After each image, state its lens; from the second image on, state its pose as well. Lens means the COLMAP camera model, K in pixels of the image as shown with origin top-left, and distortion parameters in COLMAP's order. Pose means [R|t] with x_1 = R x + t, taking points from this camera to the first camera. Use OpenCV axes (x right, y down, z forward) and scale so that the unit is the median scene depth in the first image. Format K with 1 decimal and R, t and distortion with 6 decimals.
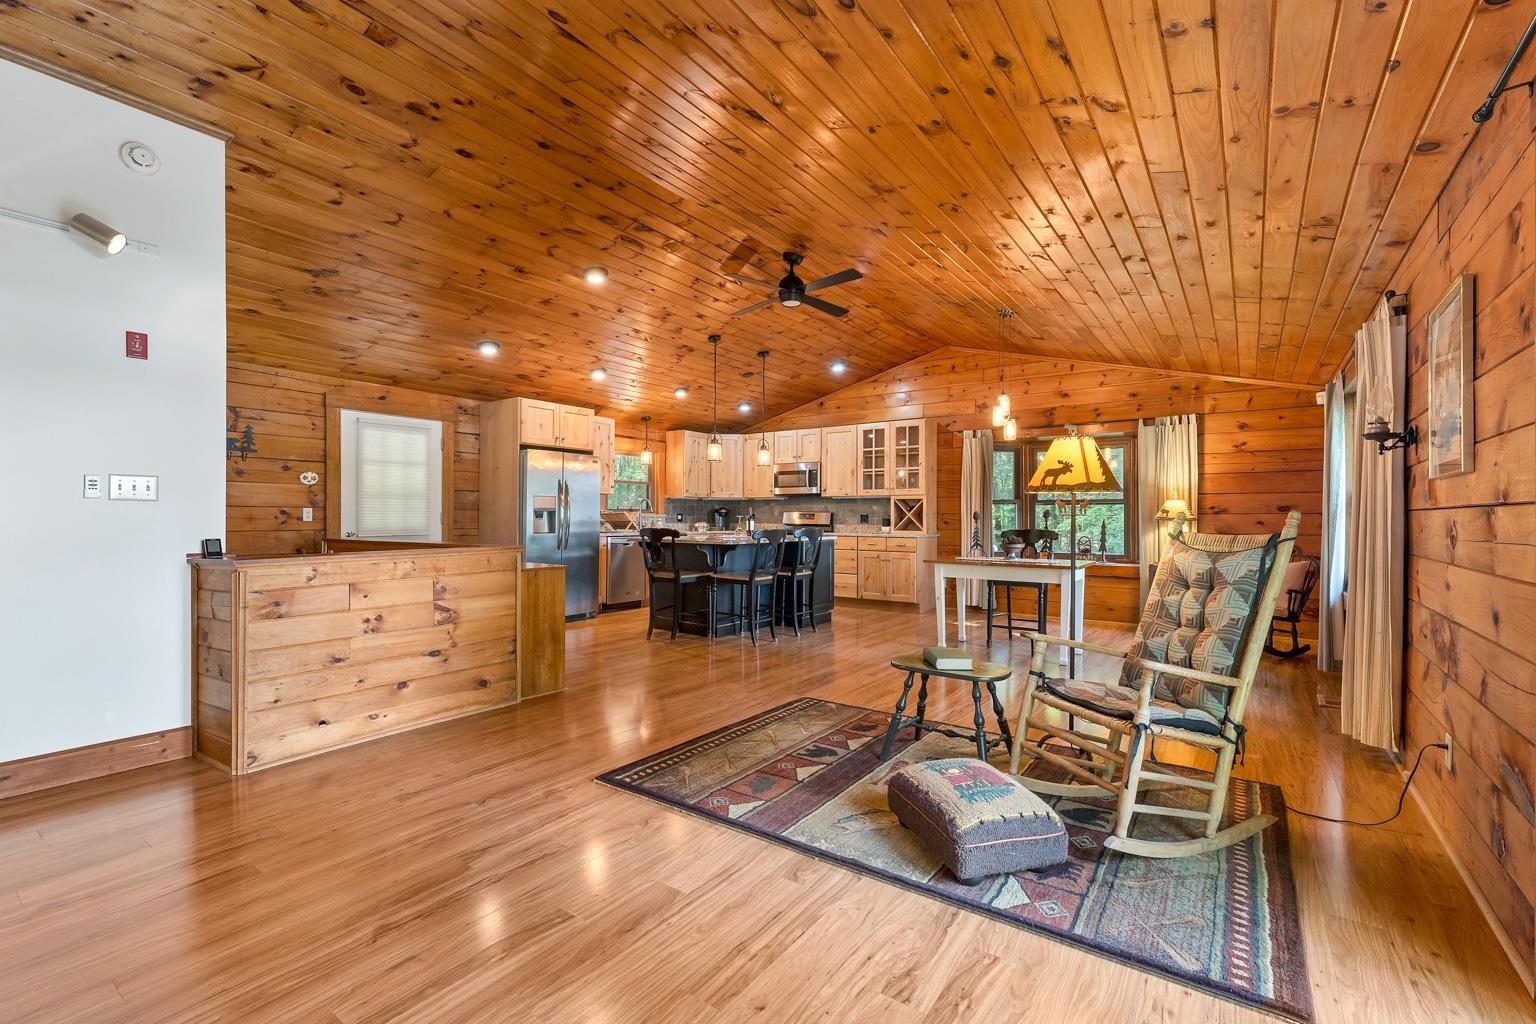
lens RADIAL K [[635.7, 0, 778.3], [0, 635.7, 514.1], [0, 0, 1]] dist [-0.002209, 0.000828]
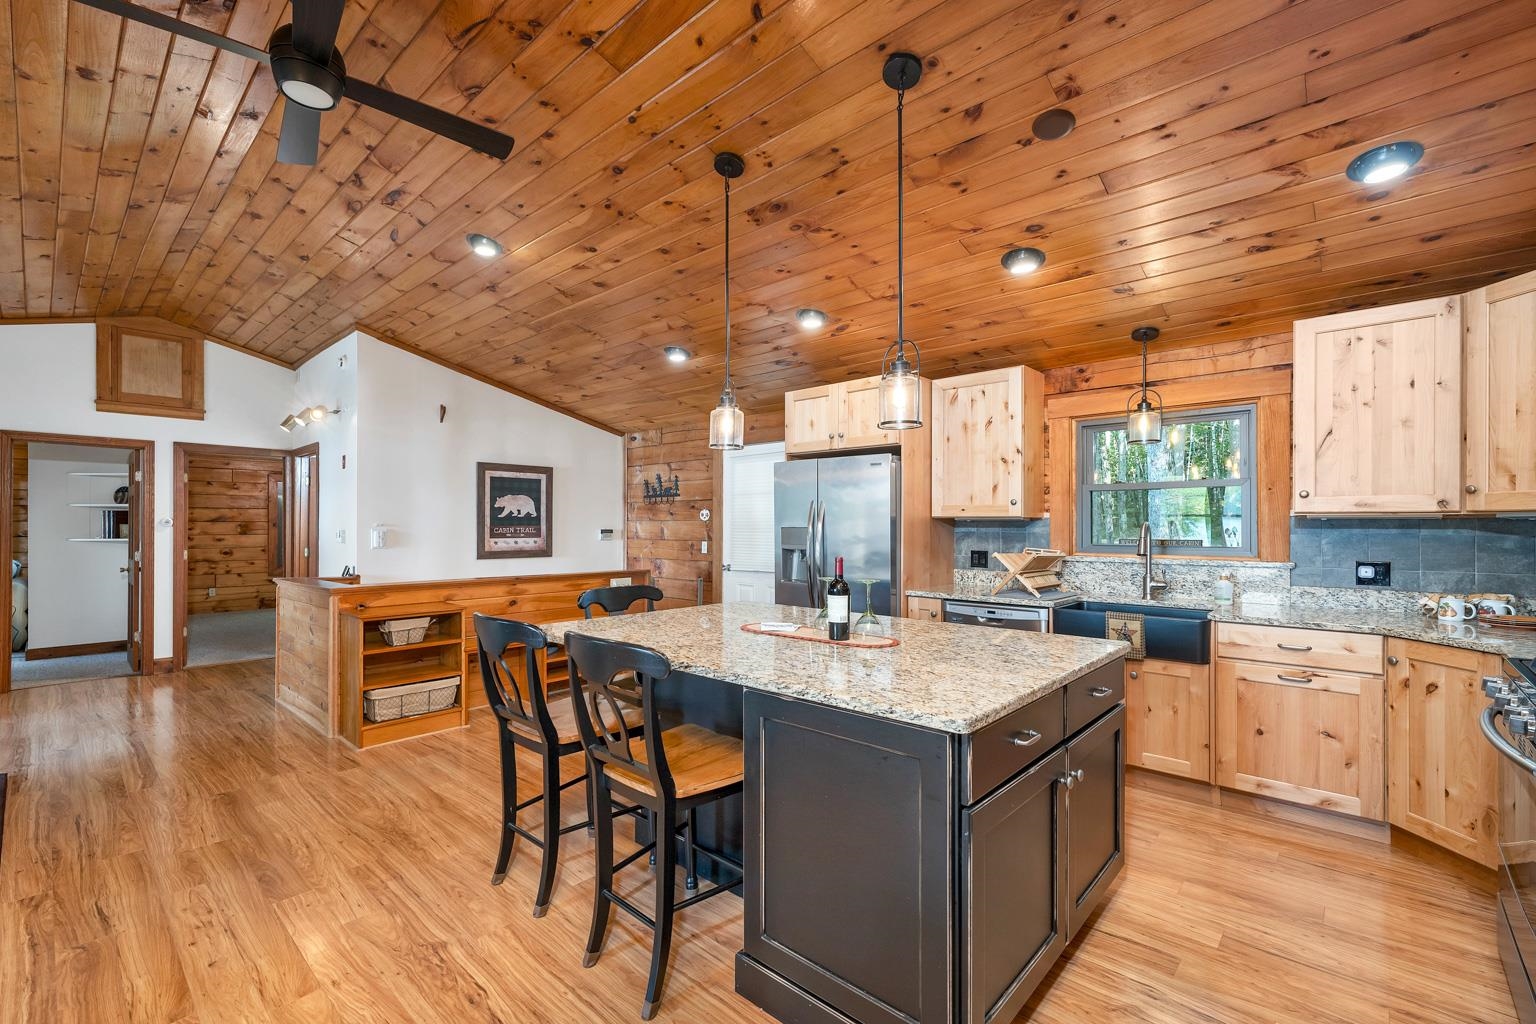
lens RADIAL K [[635.7, 0, 776.1], [0, 635.7, 524.4], [0, 0, 1]] dist [-0.002209, 0.000828]
pose [[-0.113679, -0.007149, -0.993492, 0.249697], [0.001121, 0.999973, -0.007324, -0.020893], [0.993517, -0.001946, -0.113668, 0.837309]]
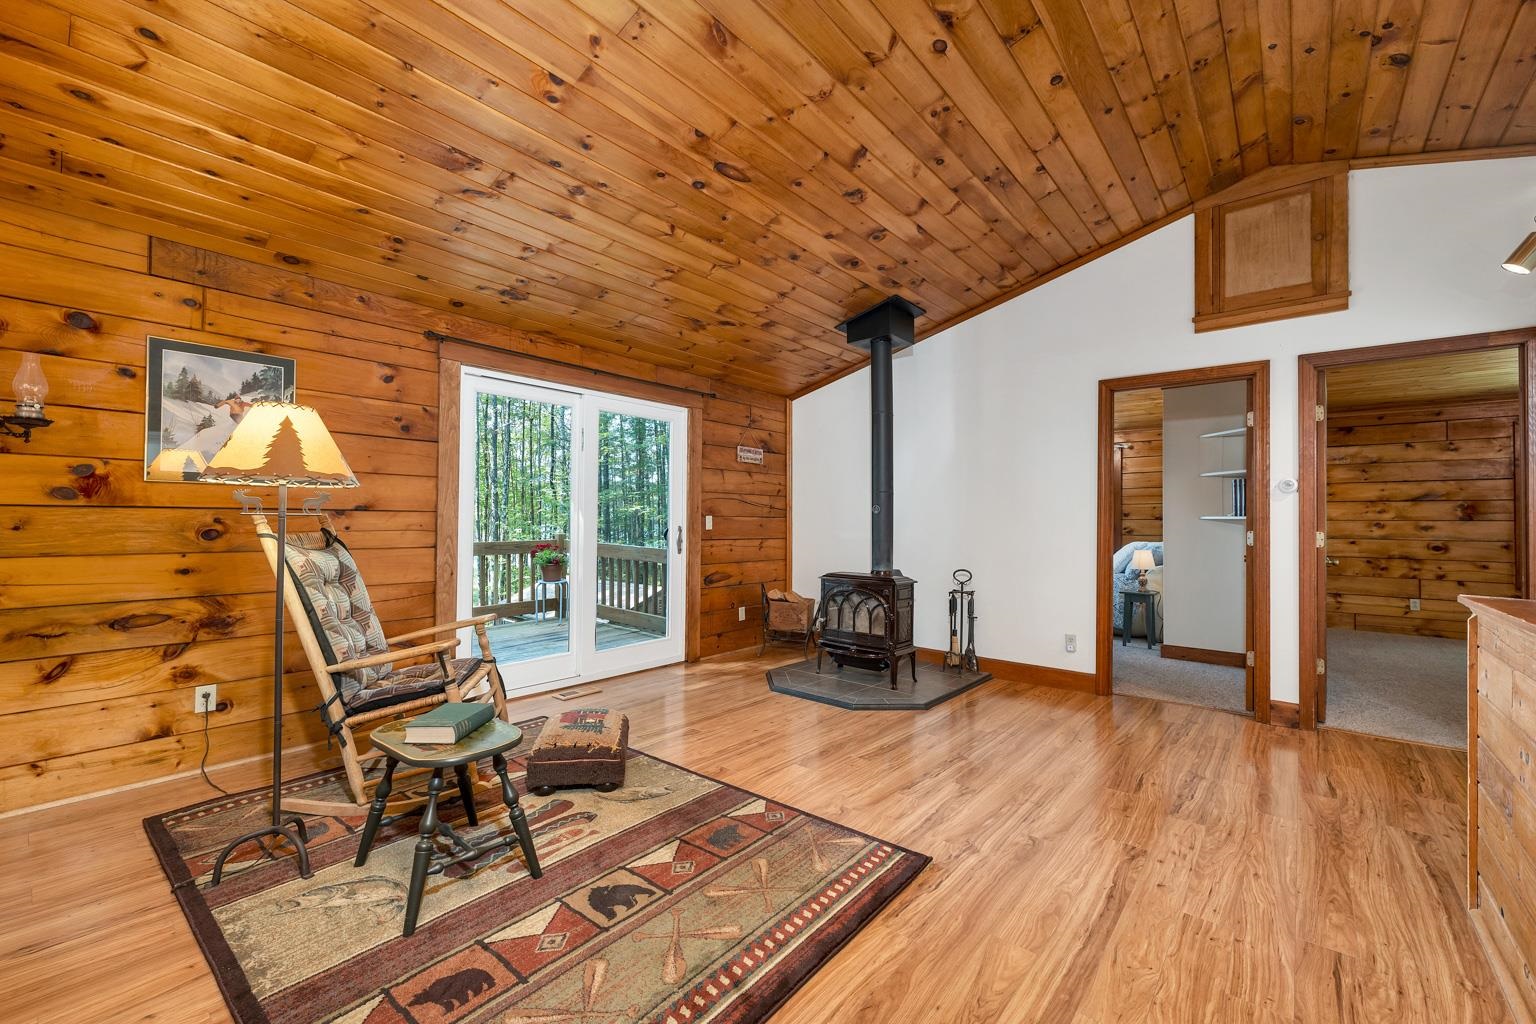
lens RADIAL K [[635.7, 0, 753.6], [0, 635.7, 511.4], [0, 0, 1]] dist [-0.002209, 0.000828]
pose [[-0.993035, -0.013877, 0.116998, -0.049068], [-0.015646, 0.999777, -0.014215, 0.000326], [-0.116774, -0.015946, -0.993030, 0.573058]]
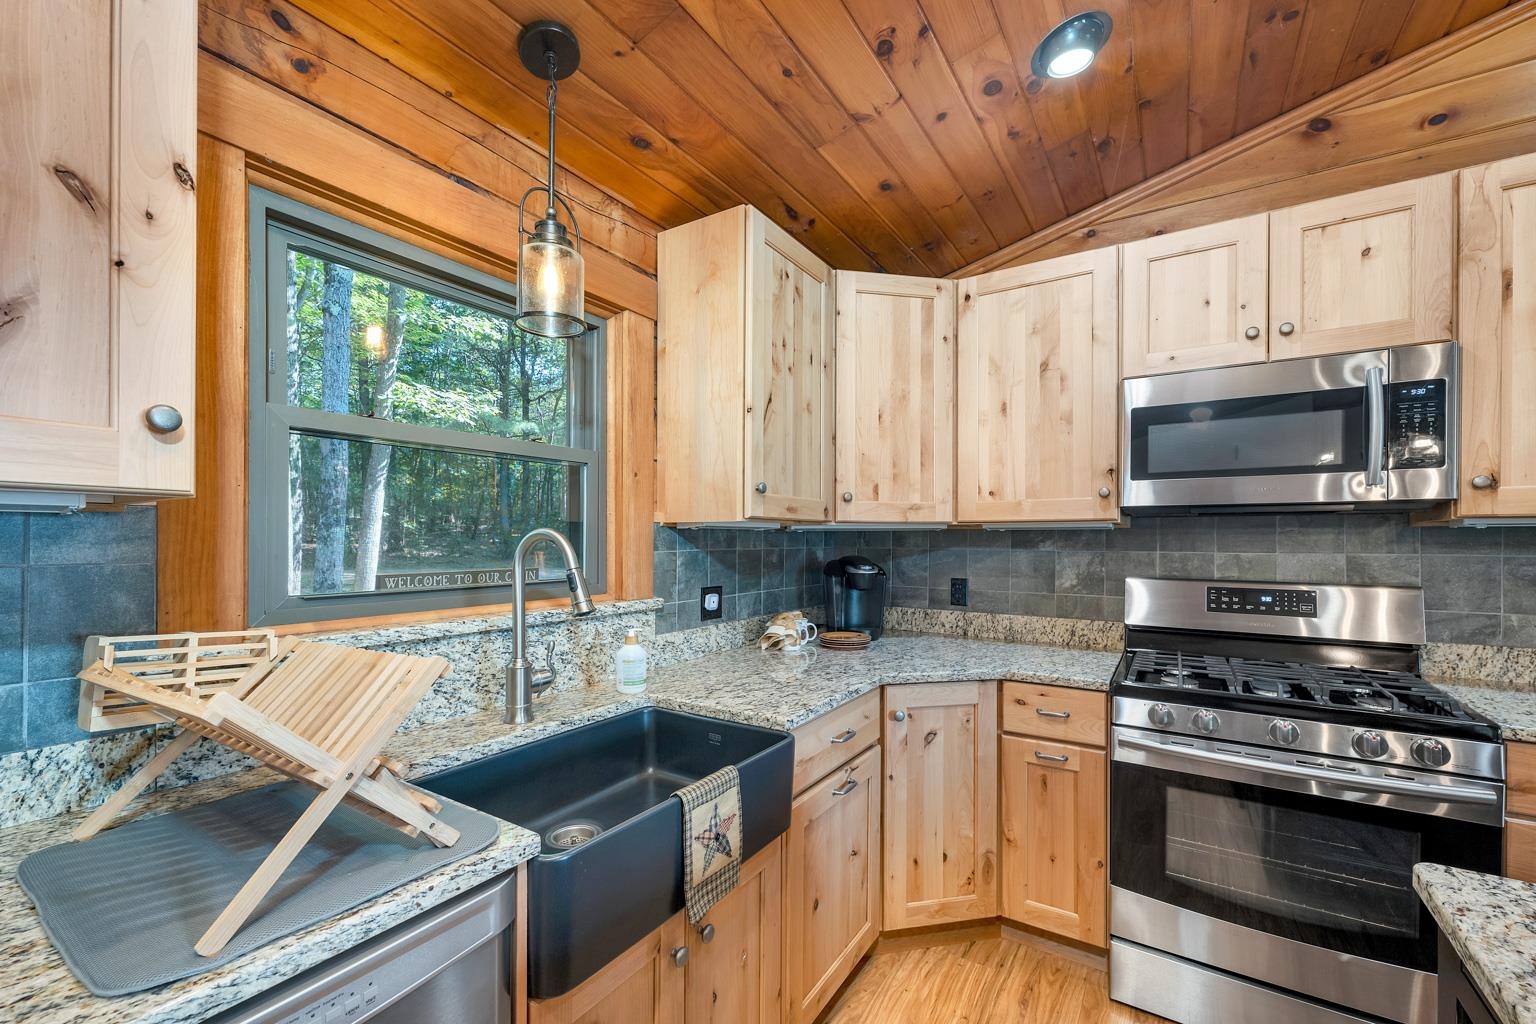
lens RADIAL K [[635.7, 0, 756.5], [0, 635.7, 543.9], [0, 0, 1]] dist [-0.002209, 0.000828]
pose [[0.999747, -0.000207, 0.022491, -0.165581], [-0.000072, 0.999923, 0.012415, -0.023307], [-0.022492, -0.012414, 0.999670, 0.868257]]
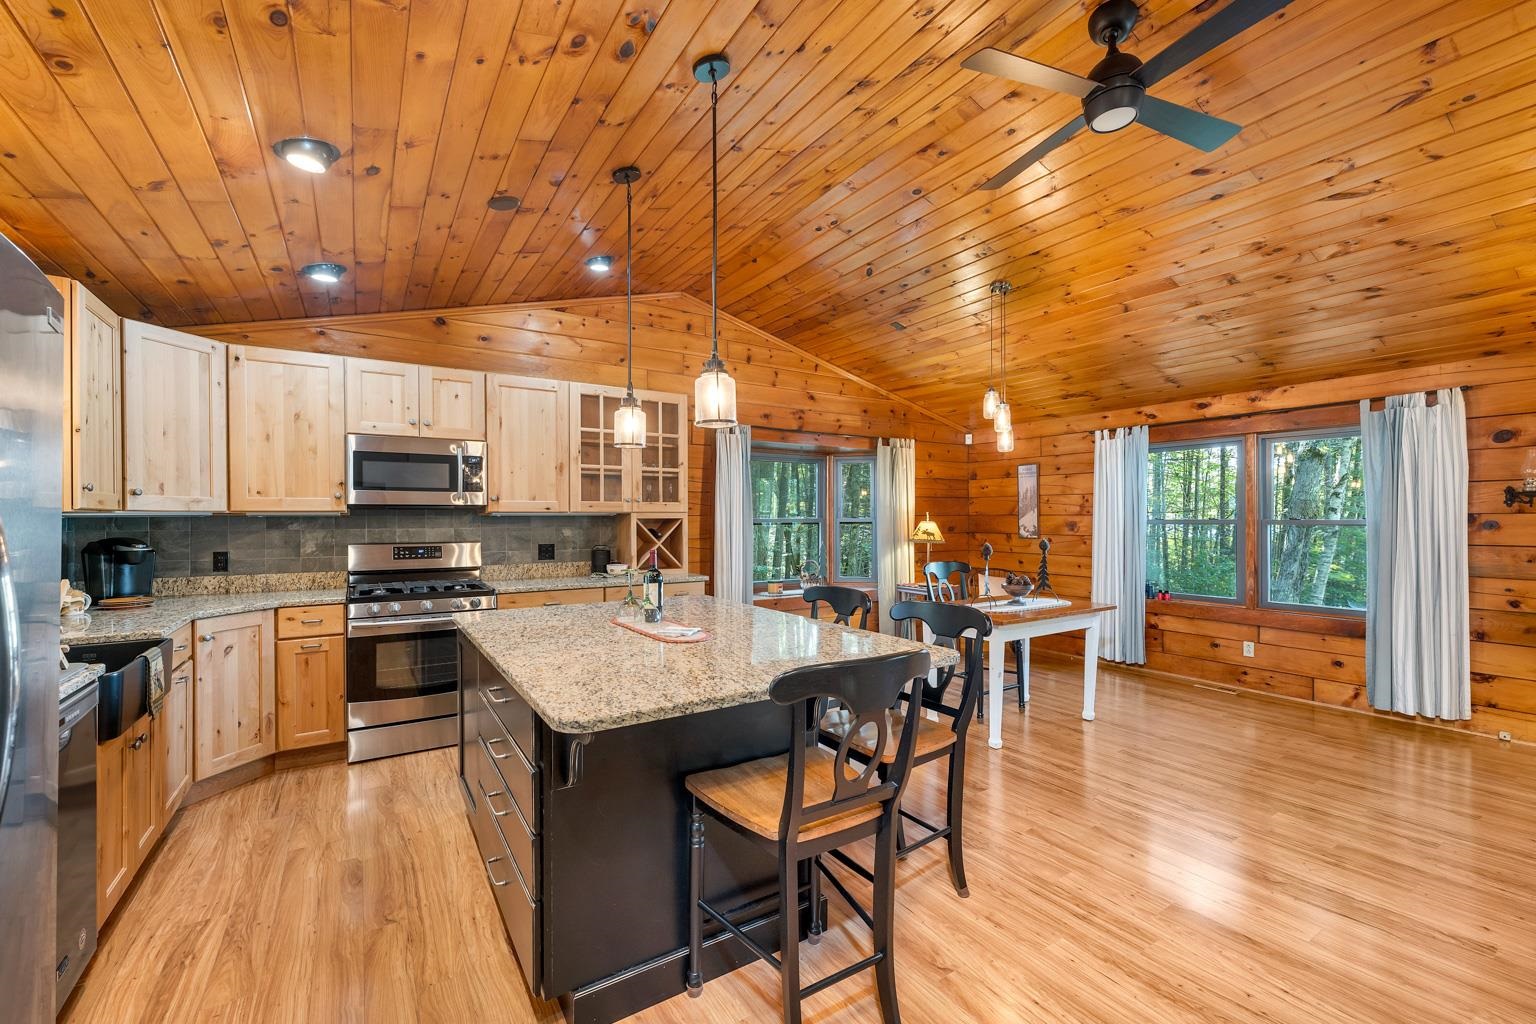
lens RADIAL K [[635.7, 0, 764.9], [0, 635.7, 515.9], [0, 0, 1]] dist [-0.002209, 0.000828]
pose [[0.383854, -0.001262, 0.923393, -0.326624], [0.001797, 0.999998, 0.000620, -0.026315], [-0.923392, 0.001421, 0.383856, 0.658963]]
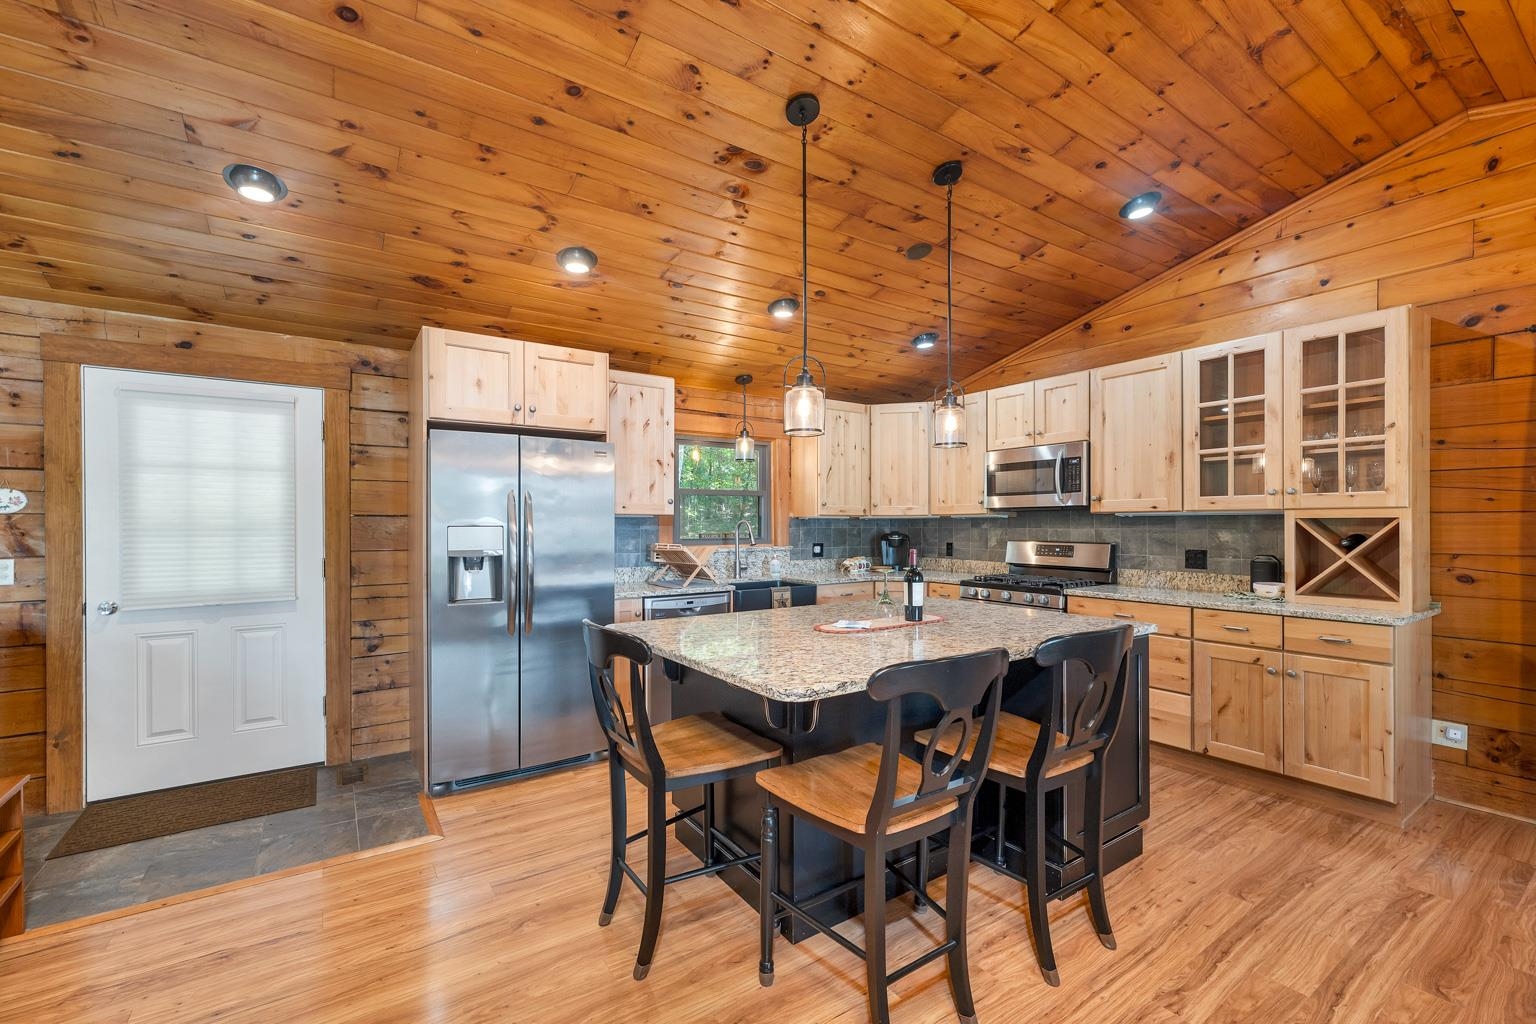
lens RADIAL K [[635.7, 0, 756.3], [0, 635.7, 523.7], [0, 0, 1]] dist [-0.002209, 0.000828]
pose [[0.931121, -0.005237, -0.364673, 0.008240], [0.006569, 0.999976, 0.002412, -0.023536], [0.364651, -0.004642, 0.931133, 0.495225]]
